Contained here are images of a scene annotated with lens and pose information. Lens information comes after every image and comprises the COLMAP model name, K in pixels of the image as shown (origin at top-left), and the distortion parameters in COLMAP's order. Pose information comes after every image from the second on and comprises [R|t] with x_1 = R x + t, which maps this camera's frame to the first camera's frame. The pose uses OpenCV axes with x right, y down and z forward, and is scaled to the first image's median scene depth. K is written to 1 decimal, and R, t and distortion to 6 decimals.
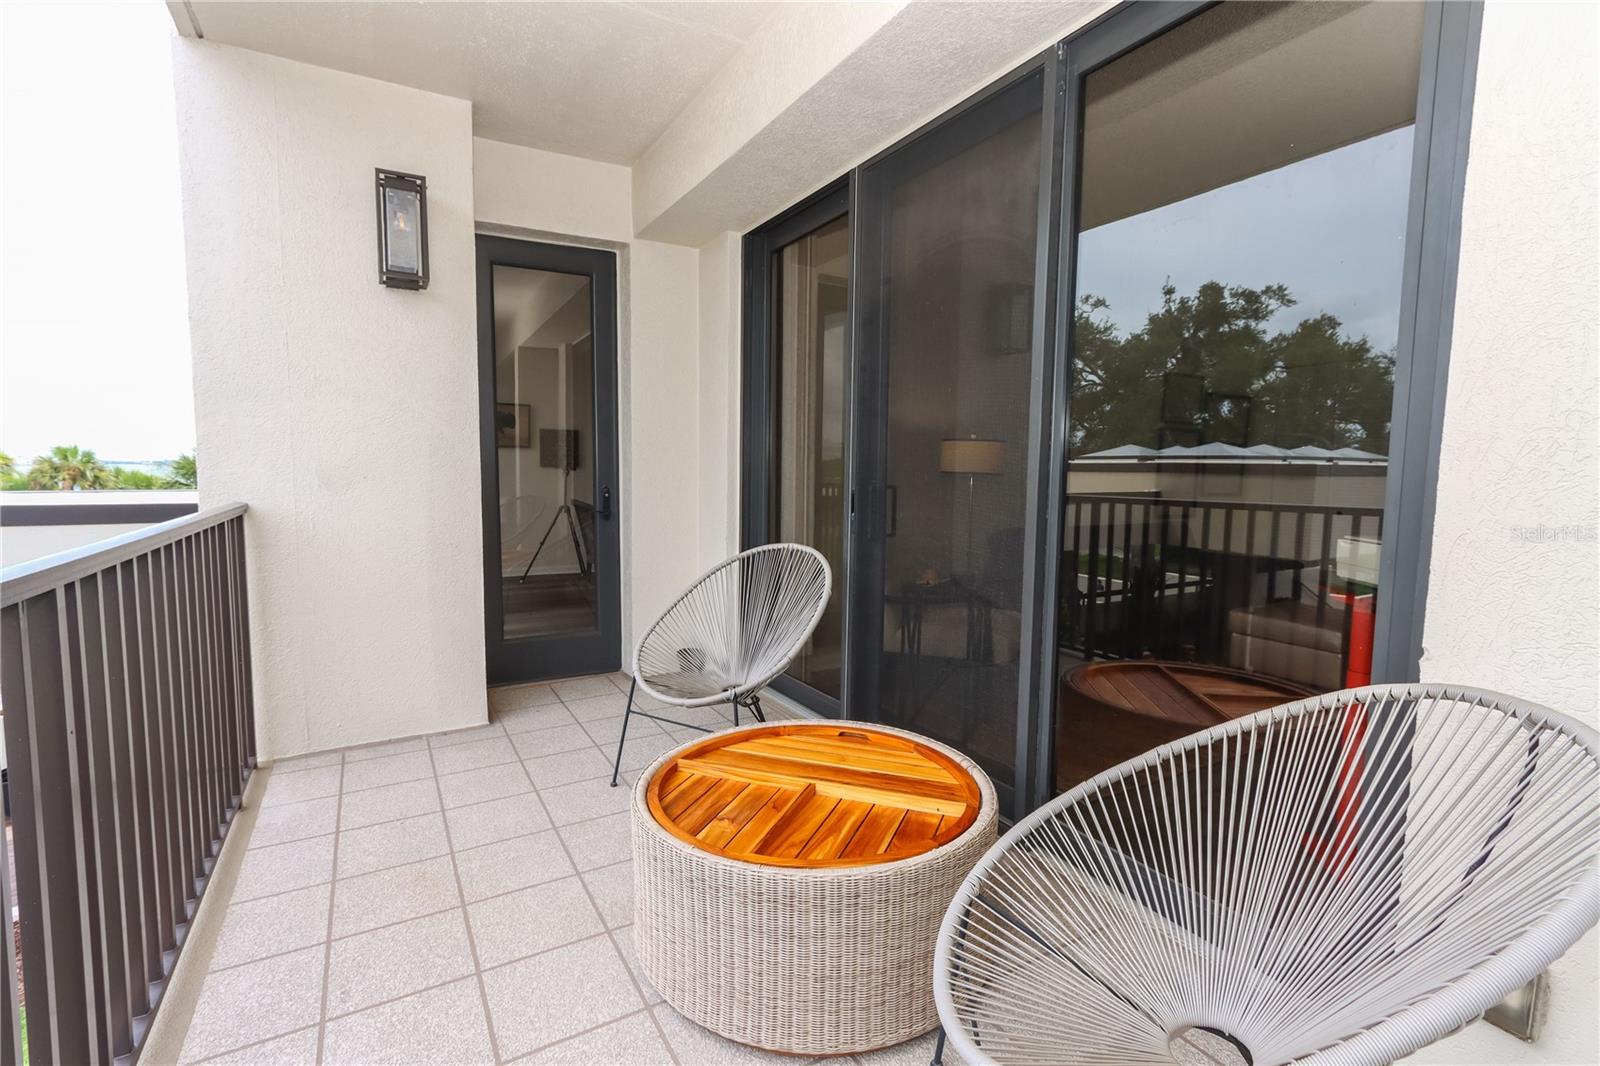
lens RADIAL K [[761.0, 0, 776.1], [0, 761.0, 513.9], [0, 0, 1]] dist [-0.004979, 0.007412]
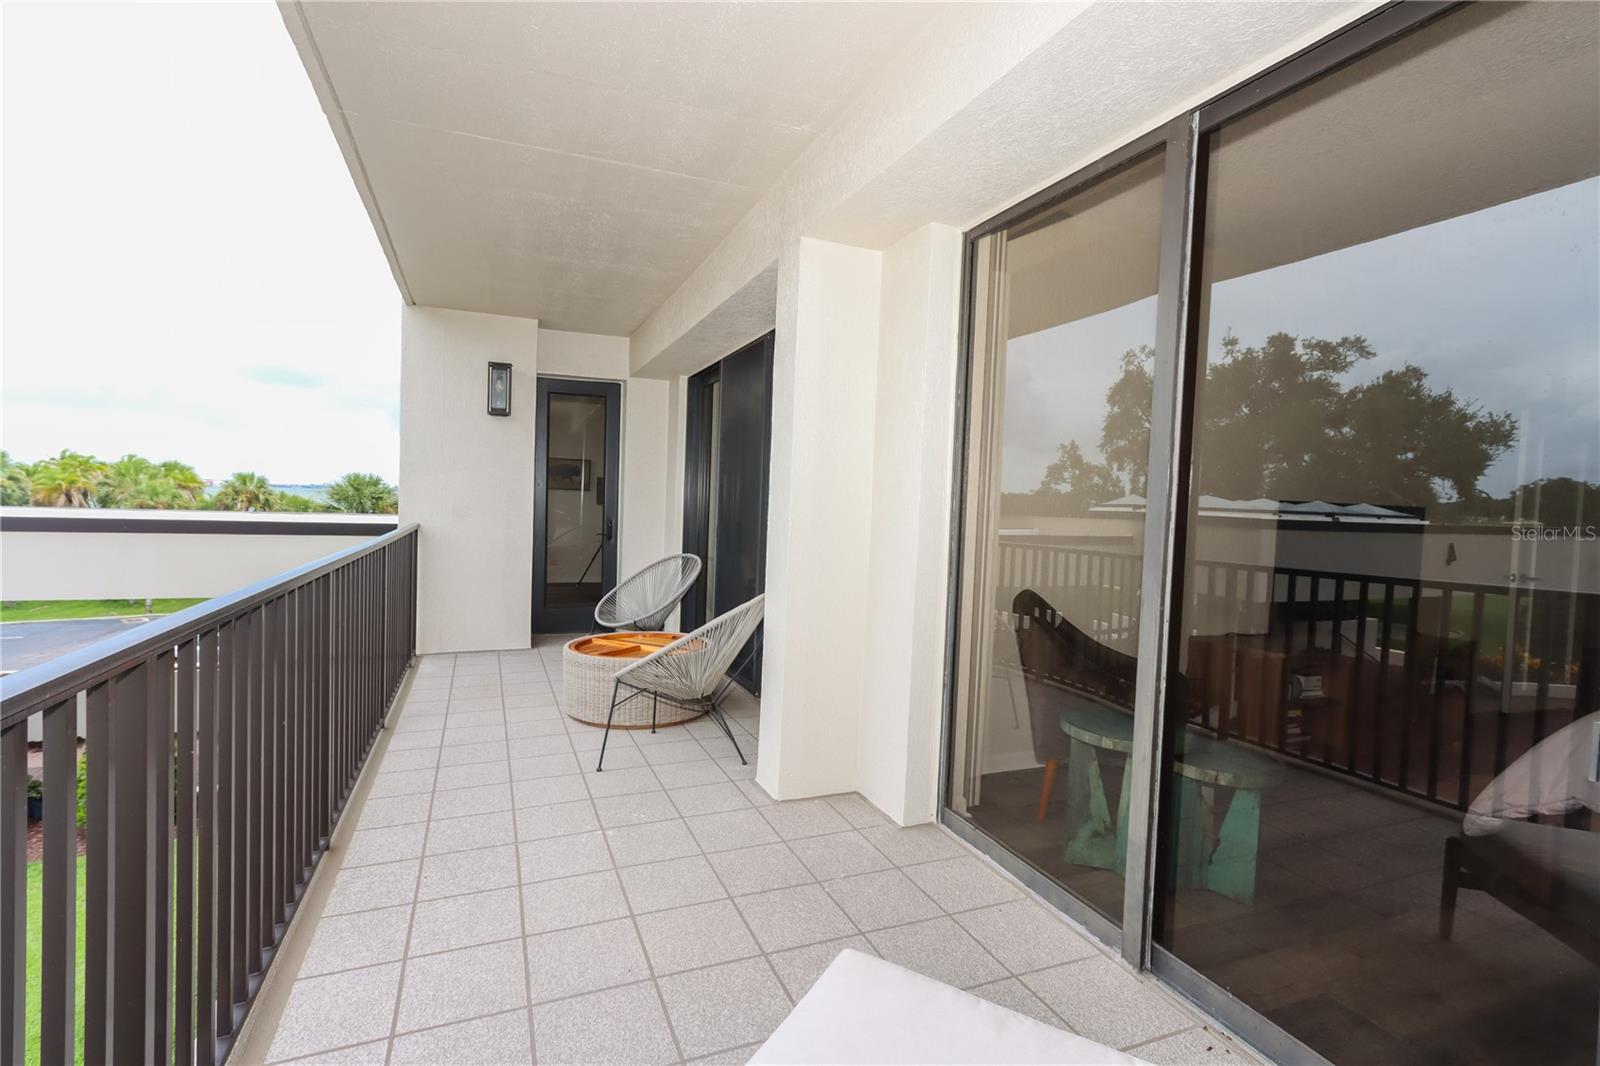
lens RADIAL K [[790.9, 0, 777.1], [0, 790.9, 502.2], [0, 0, 1]] dist [-0.003276, 0.000415]
pose [[0.989679, 0.024899, -0.141120, 0.063114], [-0.033795, 0.997565, -0.061001, 0.003100], [0.139258, 0.065141, 0.988111, -0.110722]]
